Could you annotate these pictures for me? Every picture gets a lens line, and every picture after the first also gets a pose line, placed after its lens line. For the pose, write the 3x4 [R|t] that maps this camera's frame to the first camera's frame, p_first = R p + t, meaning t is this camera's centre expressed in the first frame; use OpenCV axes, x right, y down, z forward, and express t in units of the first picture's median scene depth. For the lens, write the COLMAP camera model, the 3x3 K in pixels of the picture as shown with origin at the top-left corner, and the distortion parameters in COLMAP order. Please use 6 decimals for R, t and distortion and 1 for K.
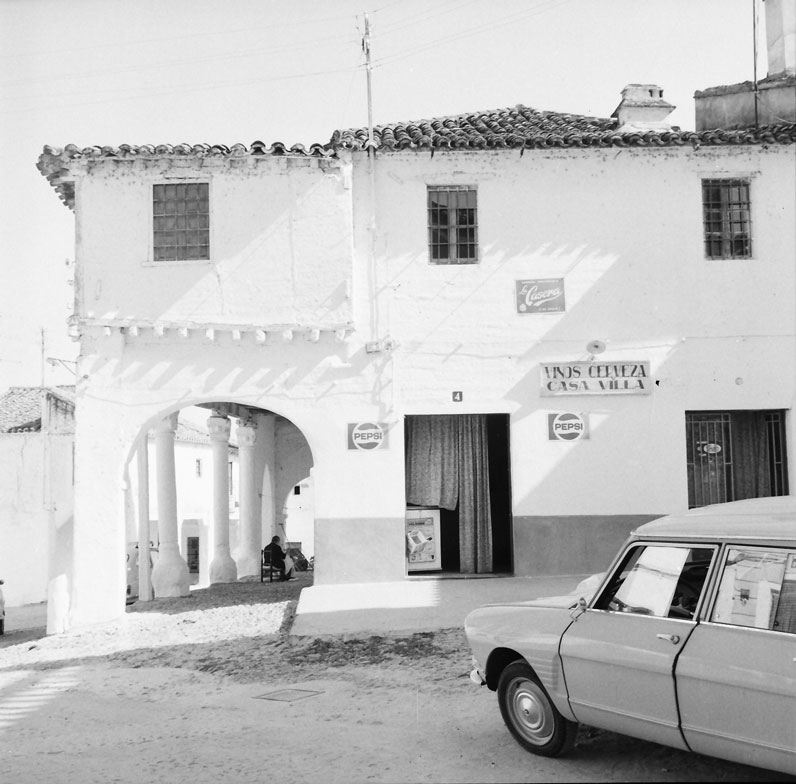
lens RADIAL K [[1078.7, 0, 410.8], [0, 1078.7, 388.3], [0, 0, 1]] dist [0.031743, -0.074874]
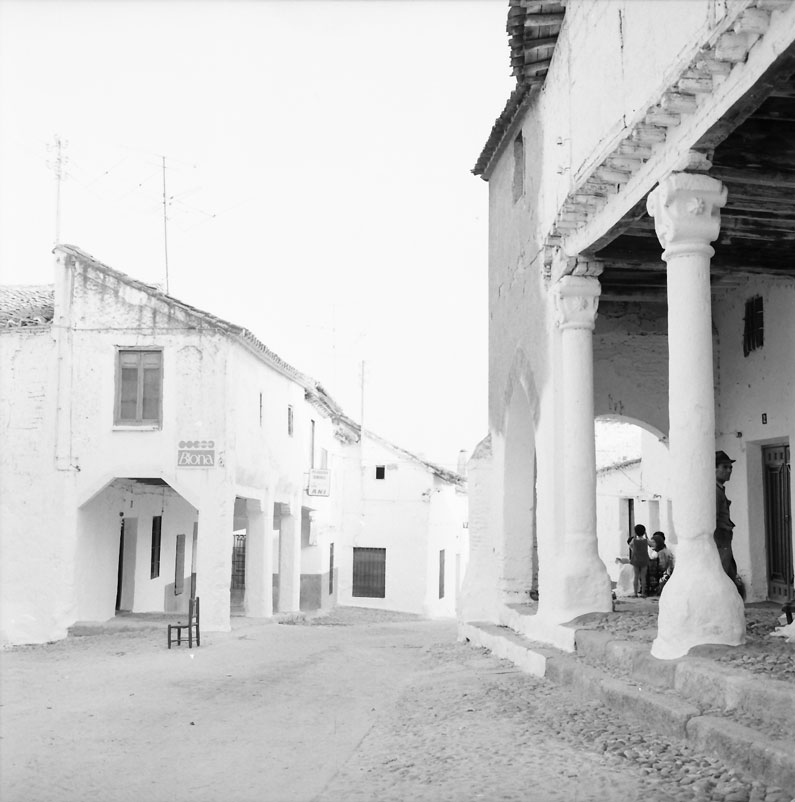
lens RADIAL K [[1086.8, 0, 397.5], [0, 1086.8, 401.0], [0, 0, 1]] dist [0.031743, -0.074874]
pose [[0.996783, 0.041800, 0.068382, -0.518906], [-0.041708, 0.999126, -0.002774, 0.182813], [-0.068439, -0.000087, 0.997655, 1.121243]]
